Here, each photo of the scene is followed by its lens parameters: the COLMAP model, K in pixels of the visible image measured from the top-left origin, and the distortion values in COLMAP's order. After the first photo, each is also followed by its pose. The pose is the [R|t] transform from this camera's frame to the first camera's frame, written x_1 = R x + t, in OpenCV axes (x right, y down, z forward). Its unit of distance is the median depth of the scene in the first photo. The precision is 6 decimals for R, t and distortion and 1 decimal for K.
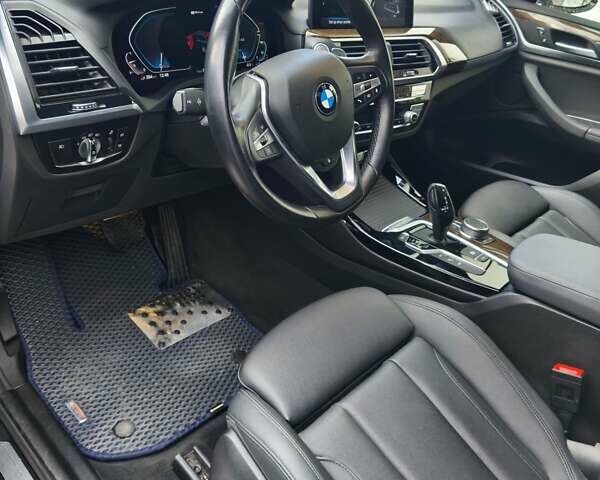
lens RADIAL K [[532.6, 0, 299.5], [0, 532.6, 238.1], [0, 0, 1]] dist [0.019542, 0.031941]
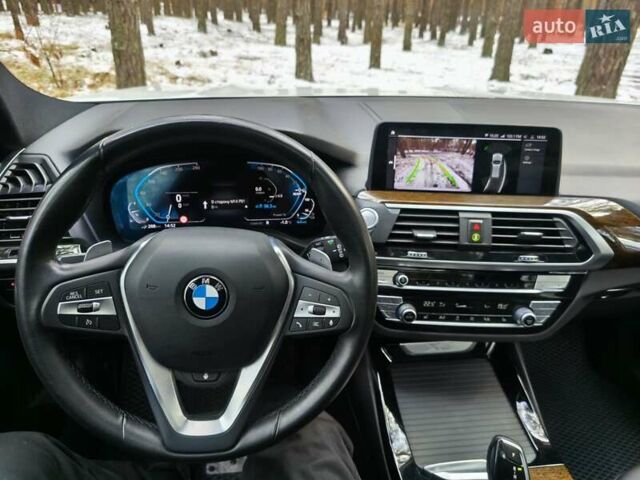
lens RADIAL K [[426.2, 0, 317.8], [0, 426.2, 241.6], [0, 0, 1]] dist [0.025313, 0.001040]
pose [[0.773030, 0.168094, -0.611693, 0.336229], [-0.268025, 0.960506, -0.074769, -0.214912], [0.574967, 0.221748, 0.787554, 0.396763]]
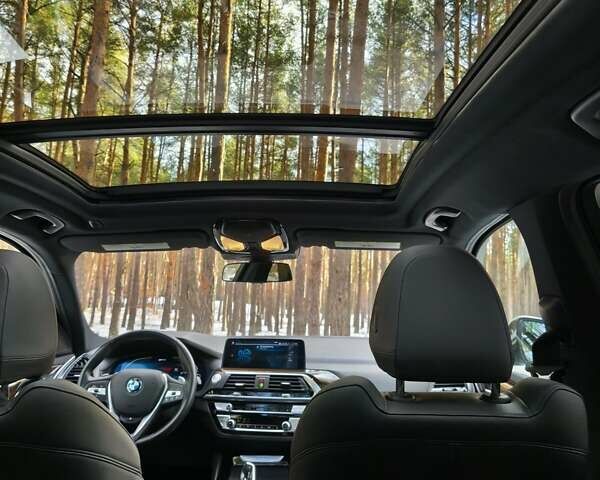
lens RADIAL K [[532.6, 0, 299.7], [0, 532.6, 240.4], [0, 0, 1]] dist [0.019542, 0.031941]
pose [[0.666660, -0.234990, -0.707350, 1.435584], [-0.316068, 0.770329, -0.553799, 0.186801], [0.675030, 0.592767, 0.439275, 0.088873]]
